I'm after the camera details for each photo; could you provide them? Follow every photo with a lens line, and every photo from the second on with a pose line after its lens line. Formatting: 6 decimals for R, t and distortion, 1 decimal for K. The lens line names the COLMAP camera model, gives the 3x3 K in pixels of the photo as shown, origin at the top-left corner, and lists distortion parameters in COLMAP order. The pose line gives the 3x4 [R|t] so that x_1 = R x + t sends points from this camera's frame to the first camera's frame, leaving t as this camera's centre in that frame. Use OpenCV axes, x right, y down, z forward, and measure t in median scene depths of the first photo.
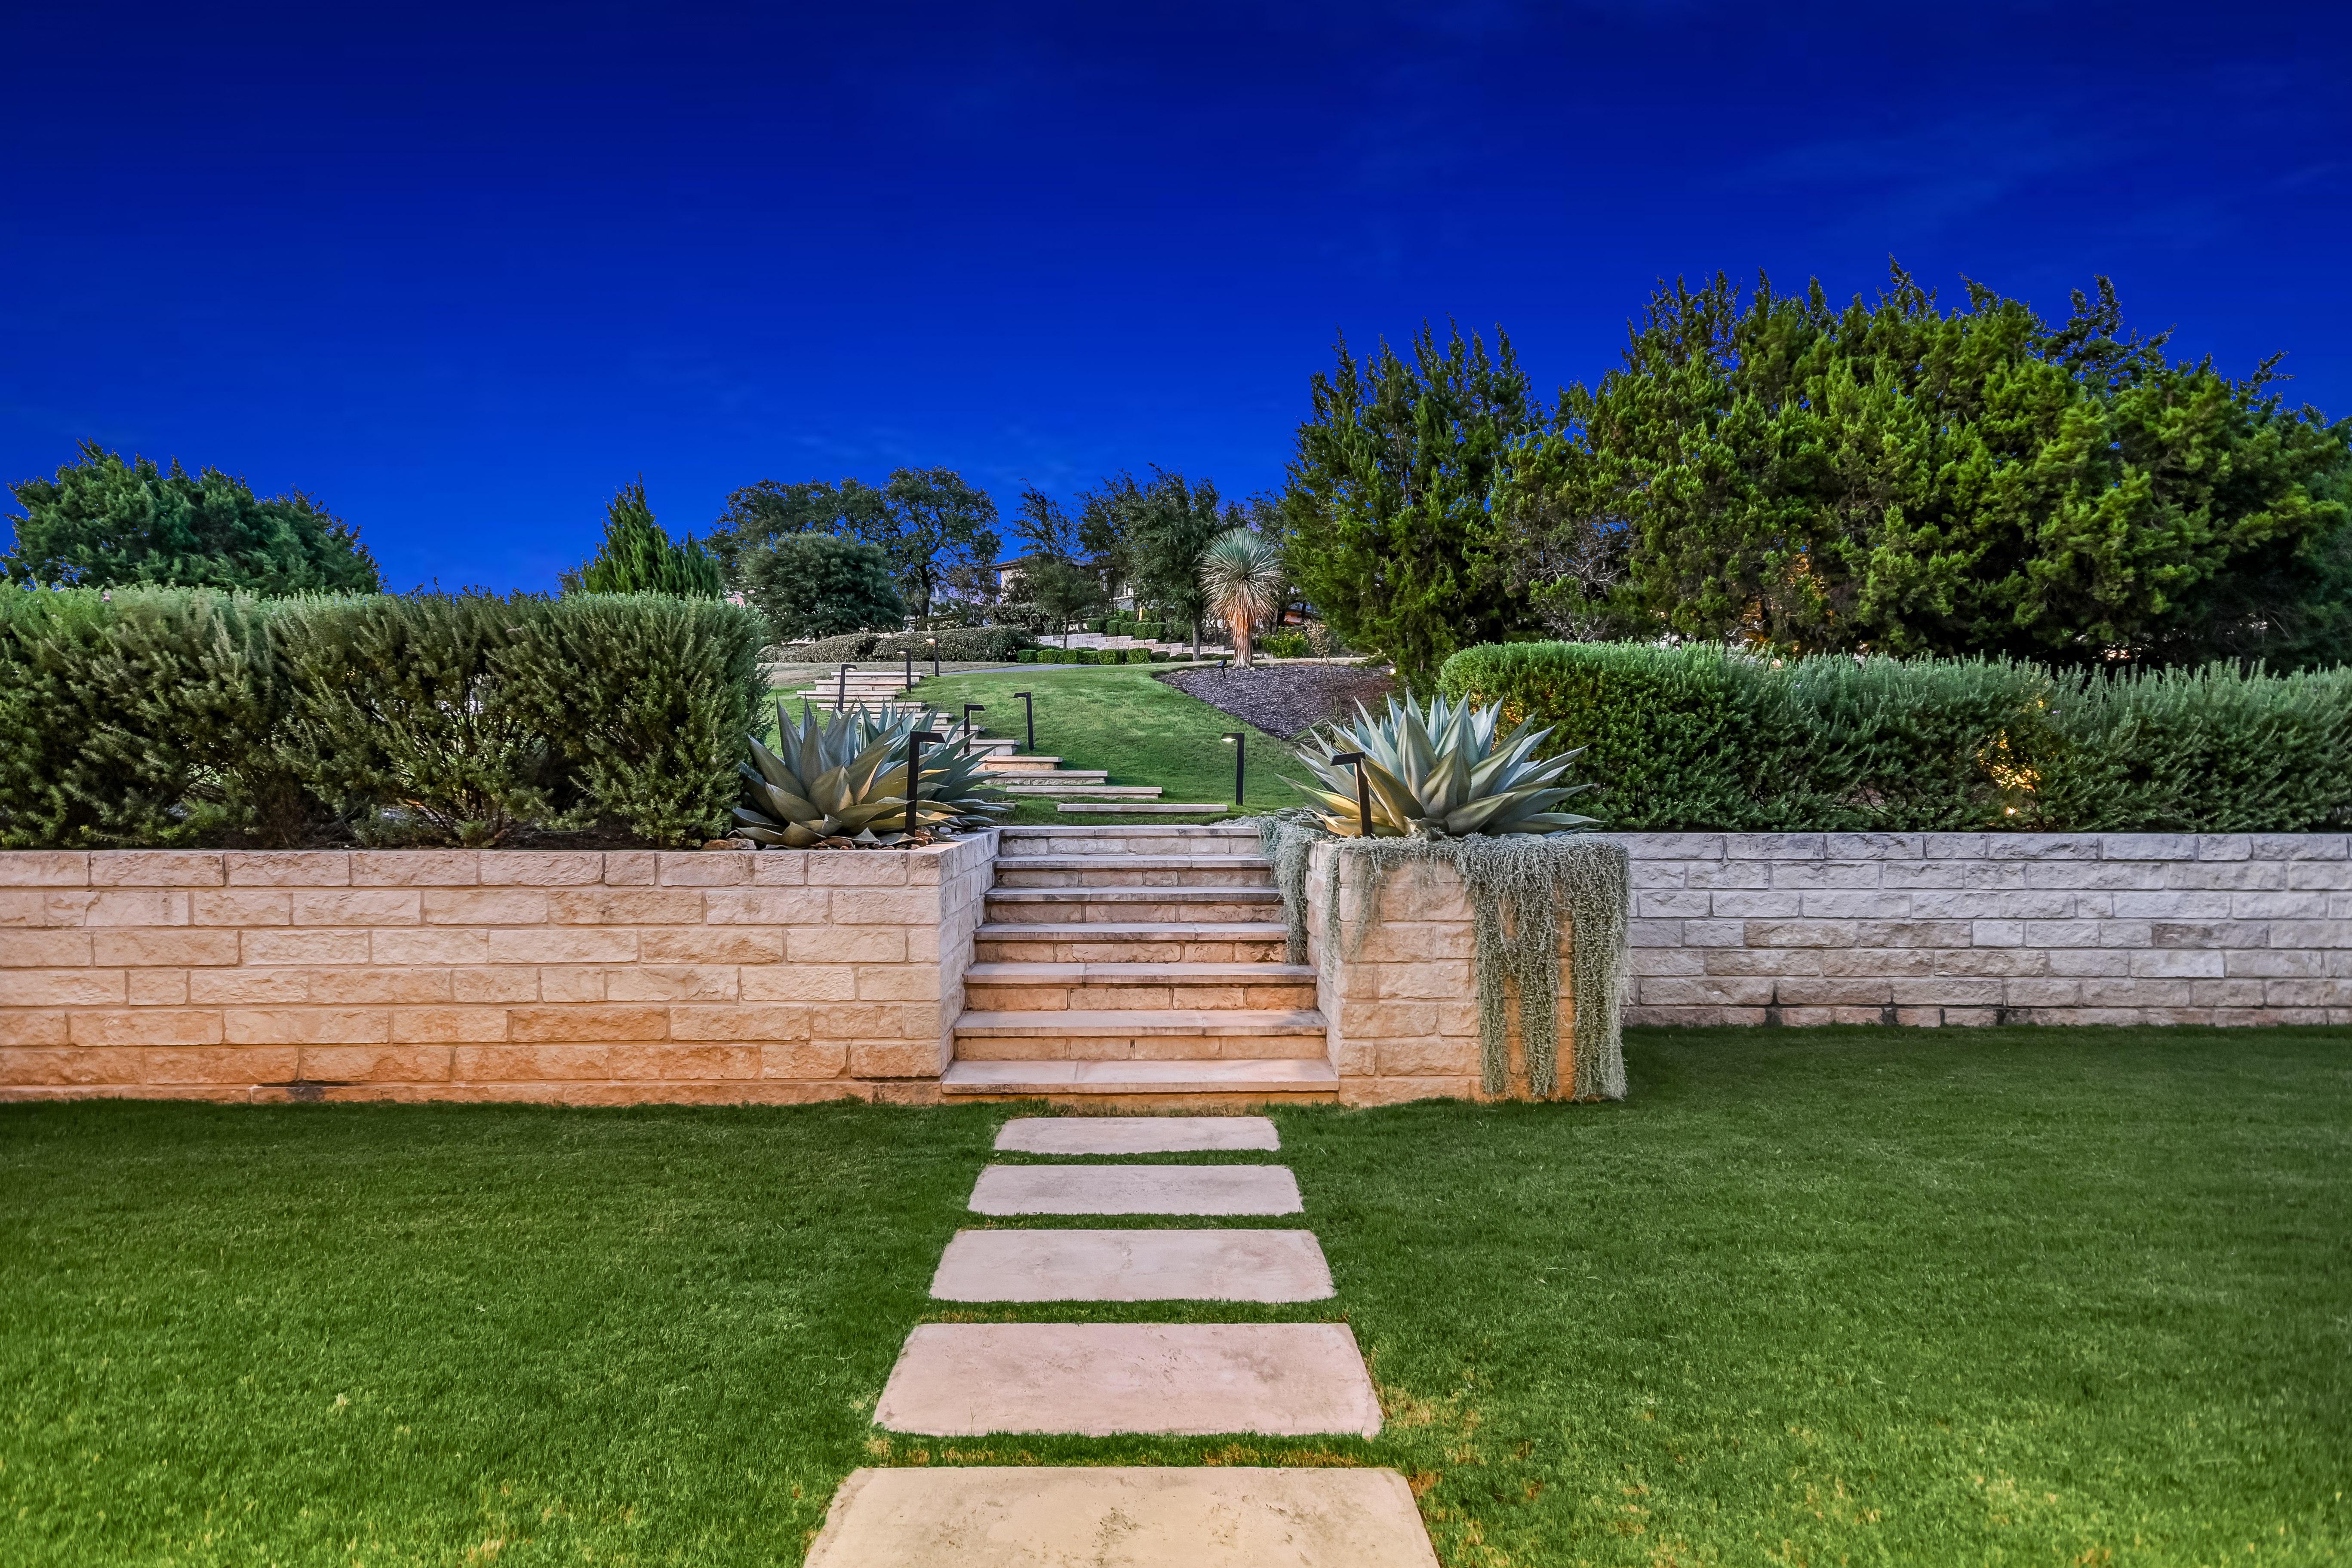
lens RADIAL K [[1366.2, 0, 1172.2], [0, 1366.2, 781.9], [0, 0, 1]] dist [-0.003450, -0.000568]
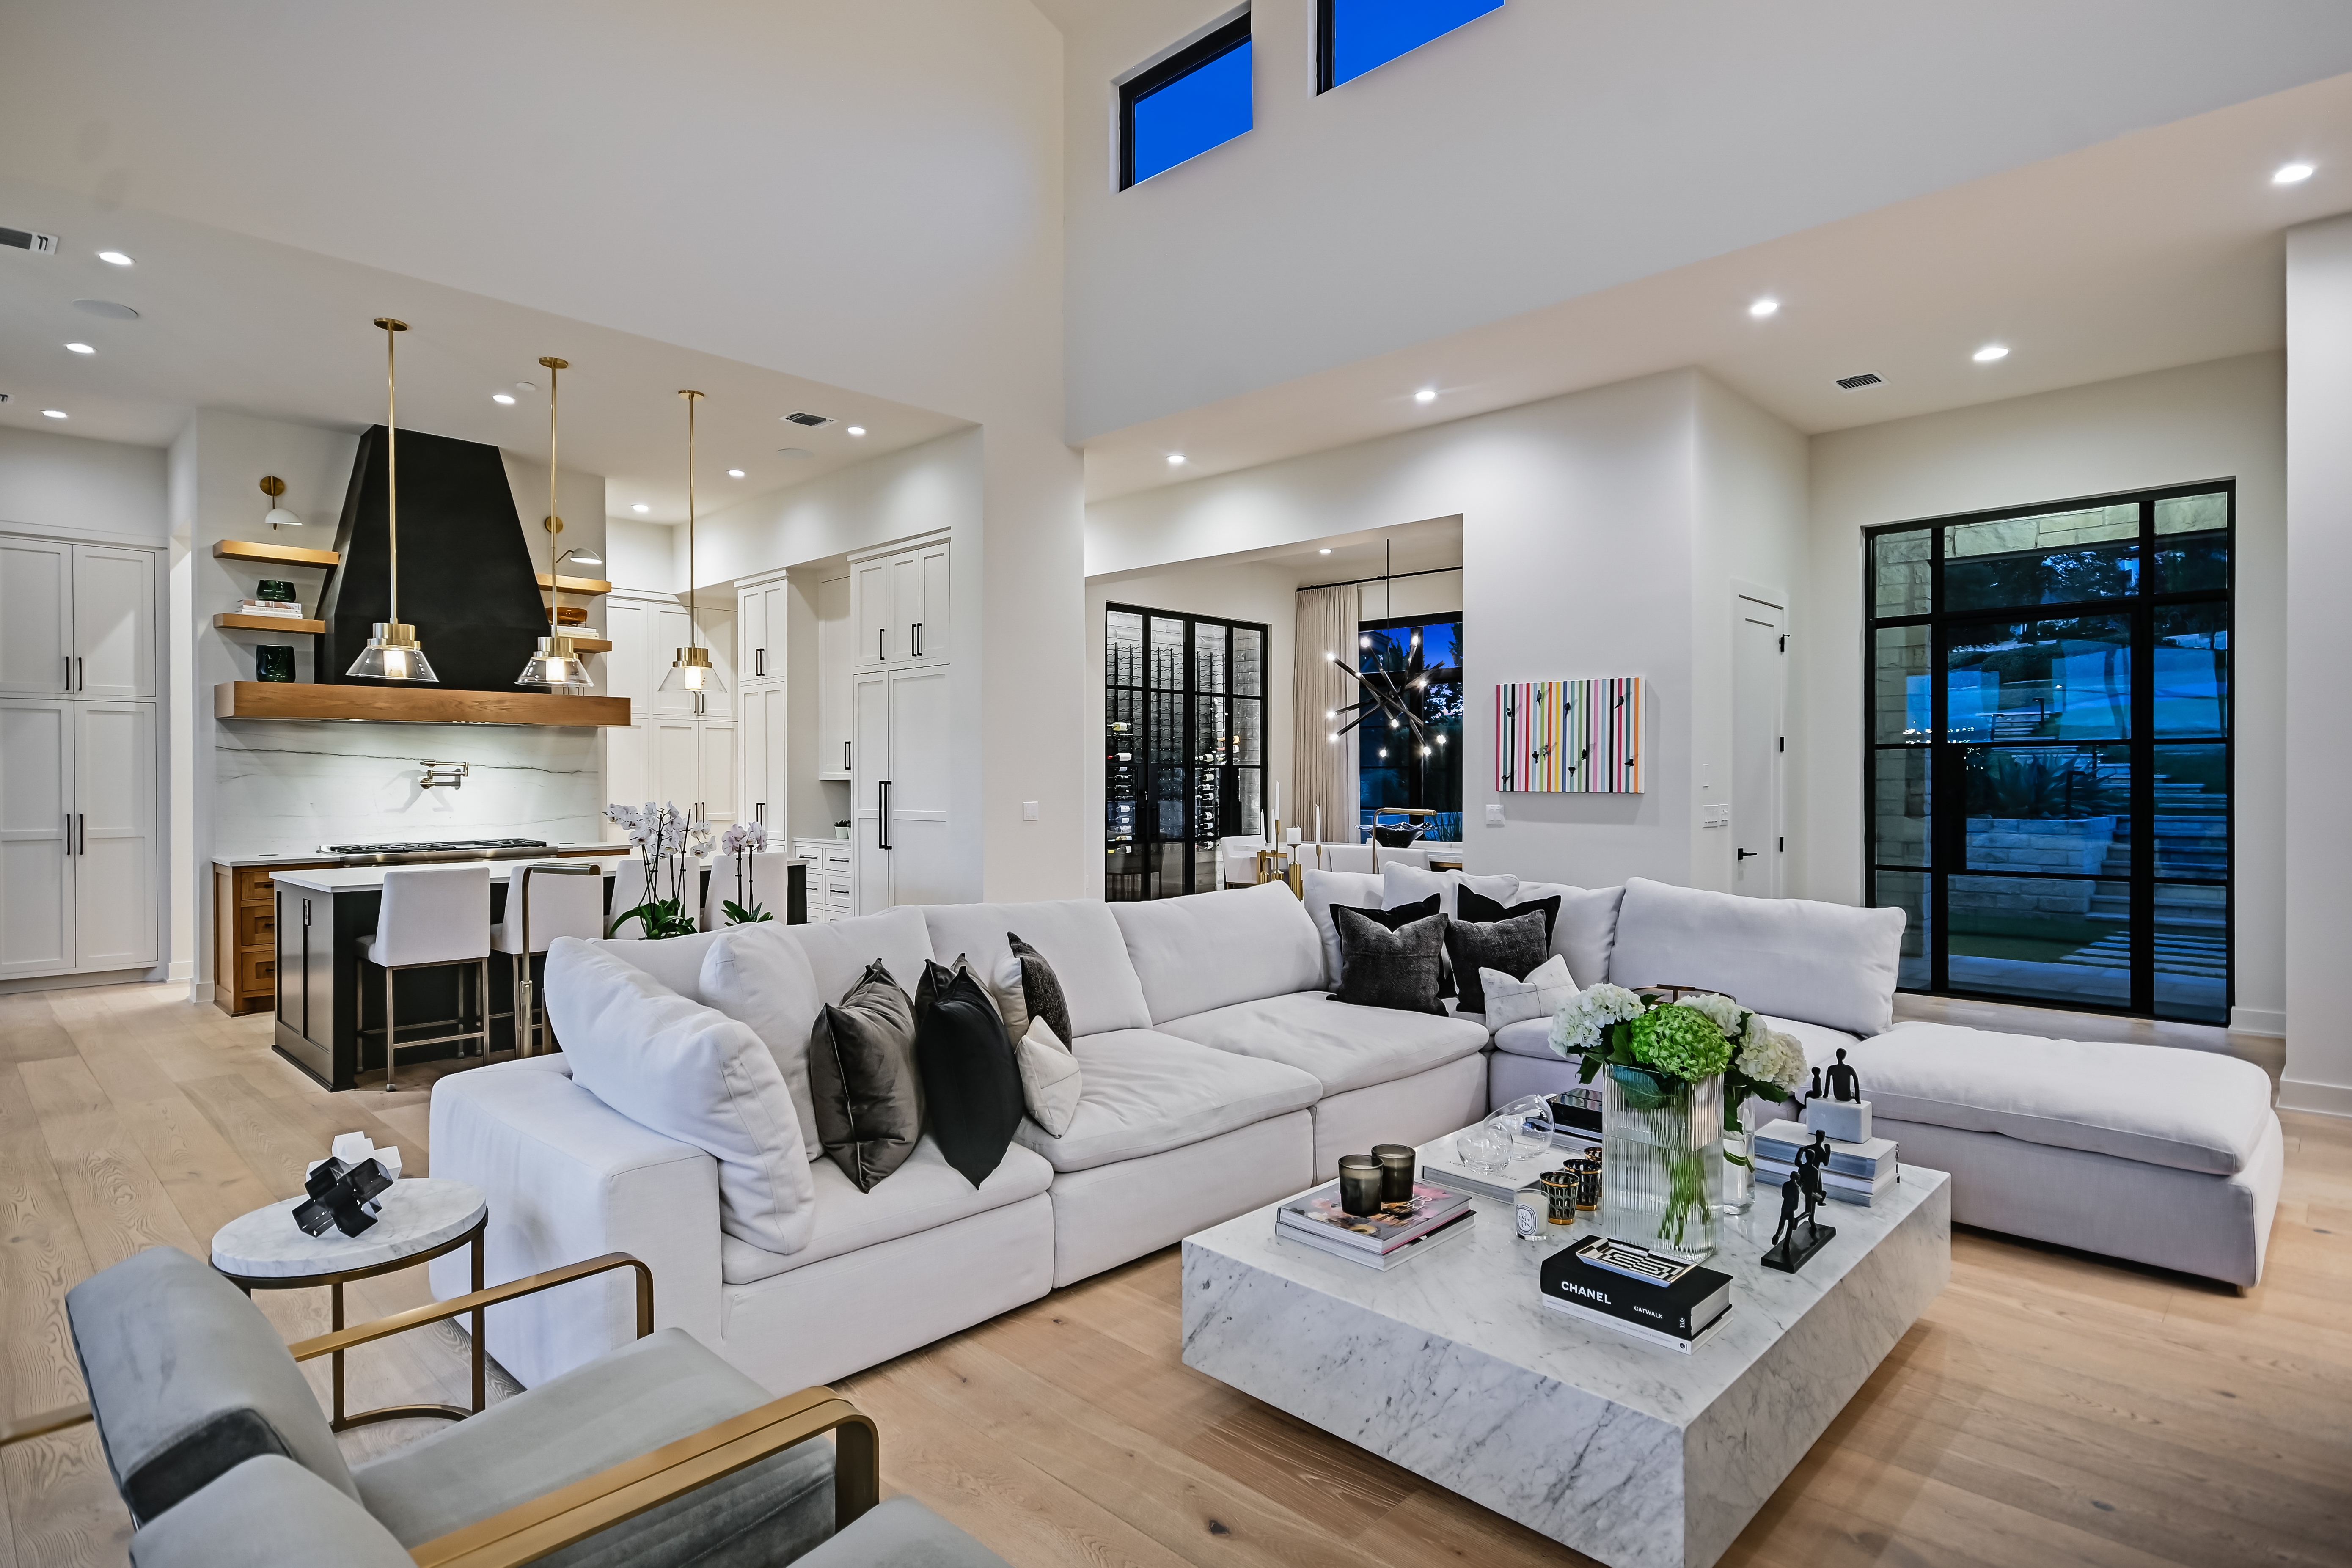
lens RADIAL K [[1158.8, 0, 1200.2], [0, 1158.8, 782.4], [0, 0, 1]] dist [0.020425, -0.005545]
pose [[0.699568, 0.001277, -0.714565, 0.151027], [-0.001629, 0.999999, 0.000193, -0.010886], [0.714564, 0.001029, 0.699569, -1.089786]]
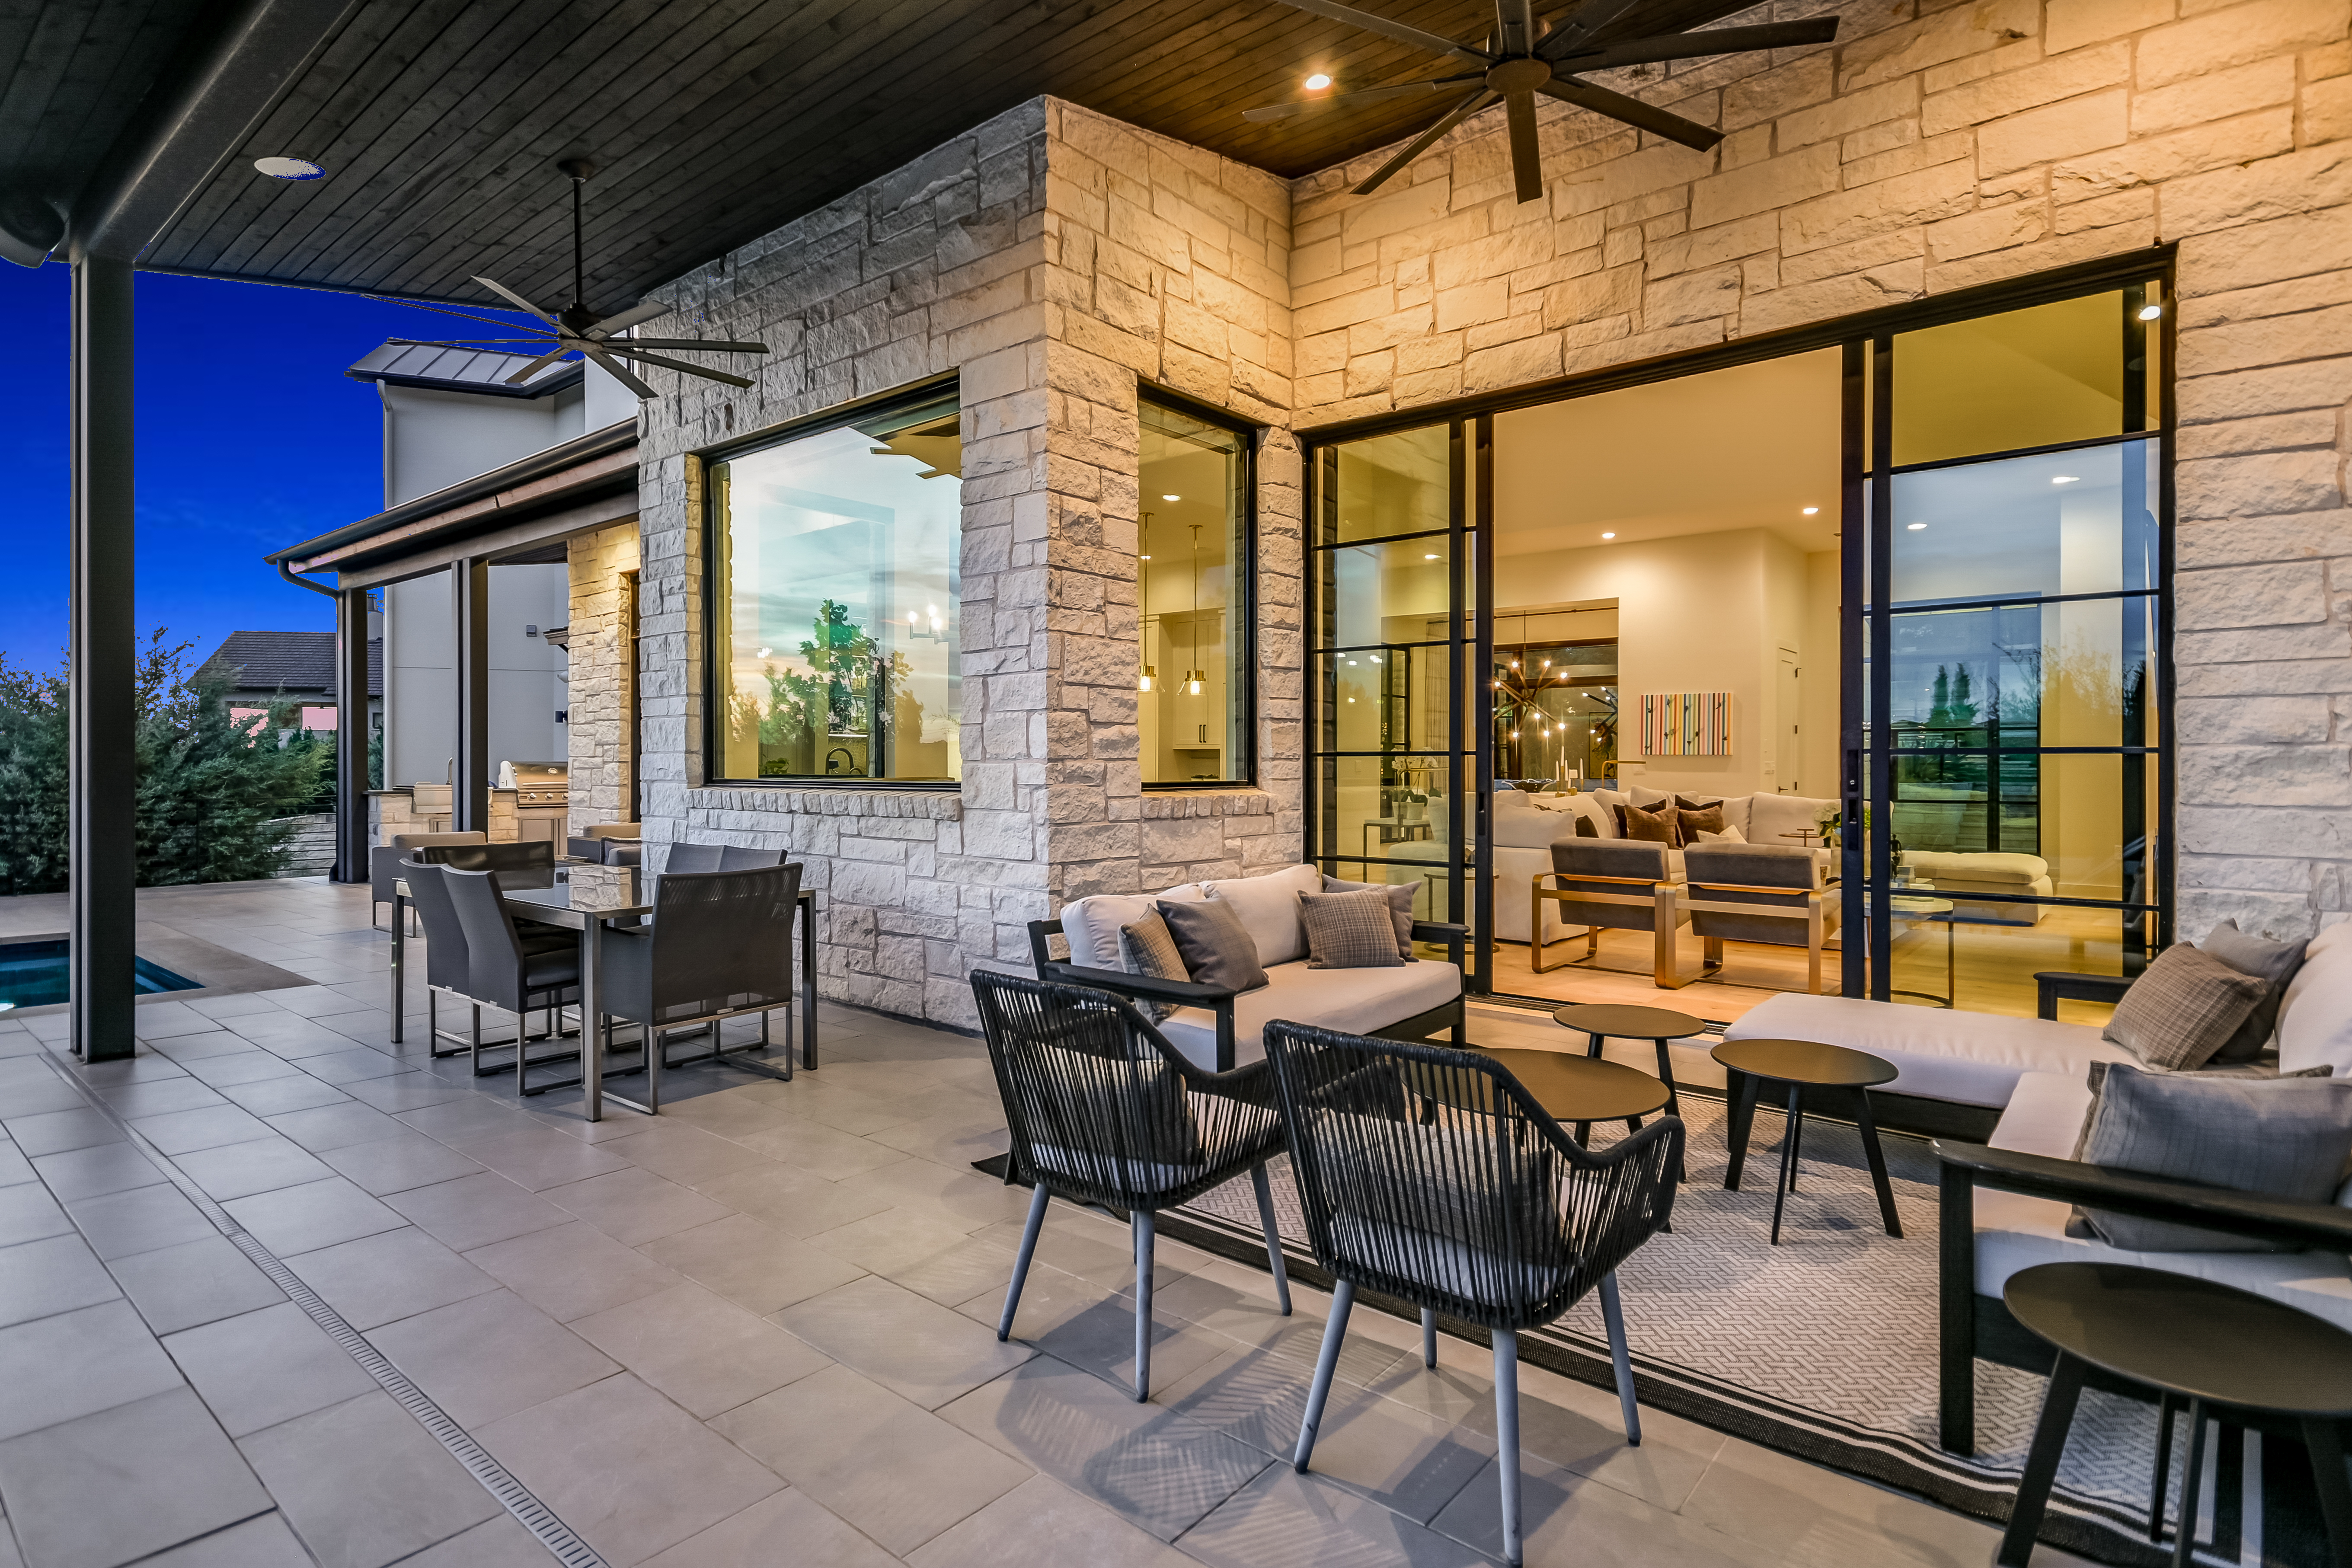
lens RADIAL K [[1120.0, 0, 1190.9], [0, 1120.0, 772.5], [0, 0, 1]] dist [0.010805, -0.004420]
pose [[0.738980, 0.007497, -0.673686, 0.230368], [-0.005340, 0.999972, 0.005270, 0.010229], [0.673707, -0.000297, 0.738999, -1.707360]]
